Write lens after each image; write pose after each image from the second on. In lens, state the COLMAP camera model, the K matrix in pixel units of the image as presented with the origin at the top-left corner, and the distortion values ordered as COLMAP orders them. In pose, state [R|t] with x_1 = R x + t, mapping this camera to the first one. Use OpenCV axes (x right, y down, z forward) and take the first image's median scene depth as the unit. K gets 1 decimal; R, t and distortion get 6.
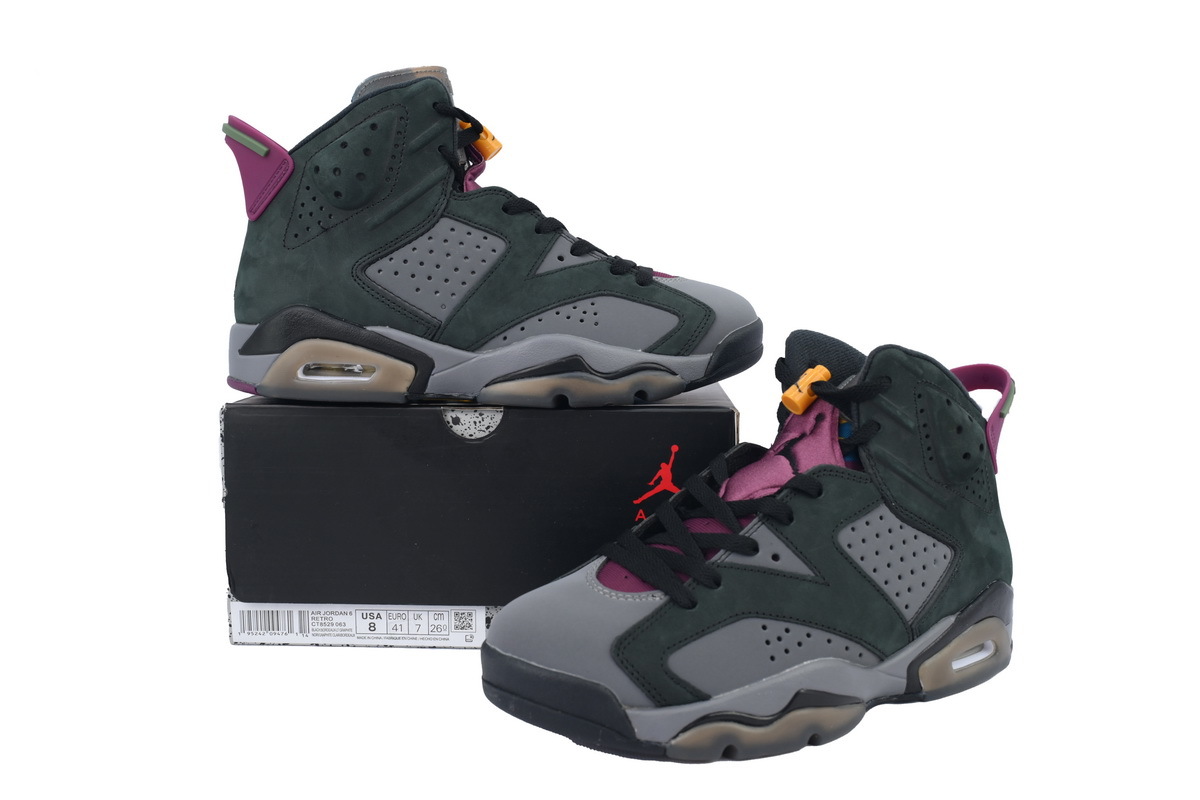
lens RADIAL K [[1068.9, 0, 600.0], [0, 1068.9, 400.0], [0, 0, 1]] dist [0.007186, 0.000936]
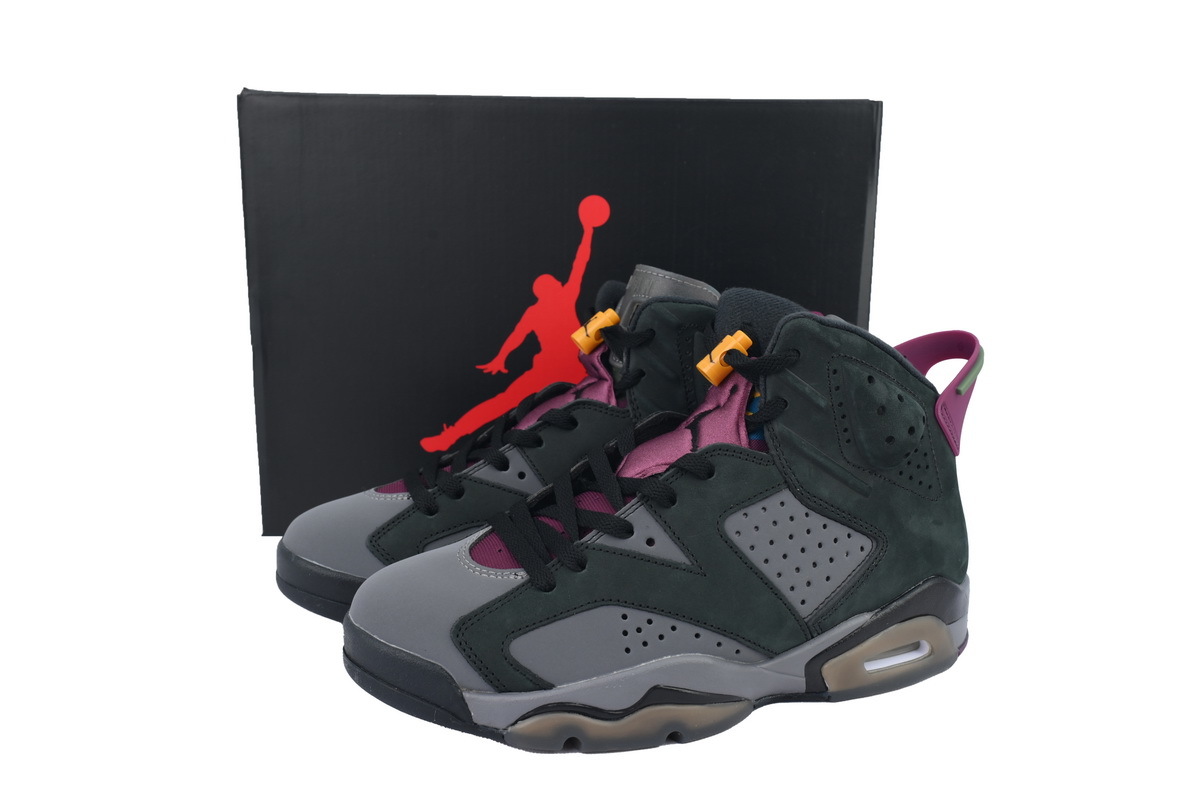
lens RADIAL K [[1068.9, 0, 600.0], [0, 1068.9, 400.0], [0, 0, 1]] dist [0.007186, 0.000936]
pose [[0.983056, 0.041232, -0.178609, 0.274544], [-0.026929, 0.996287, 0.081777, -0.049701], [0.181317, -0.075582, 0.980516, 0.084776]]
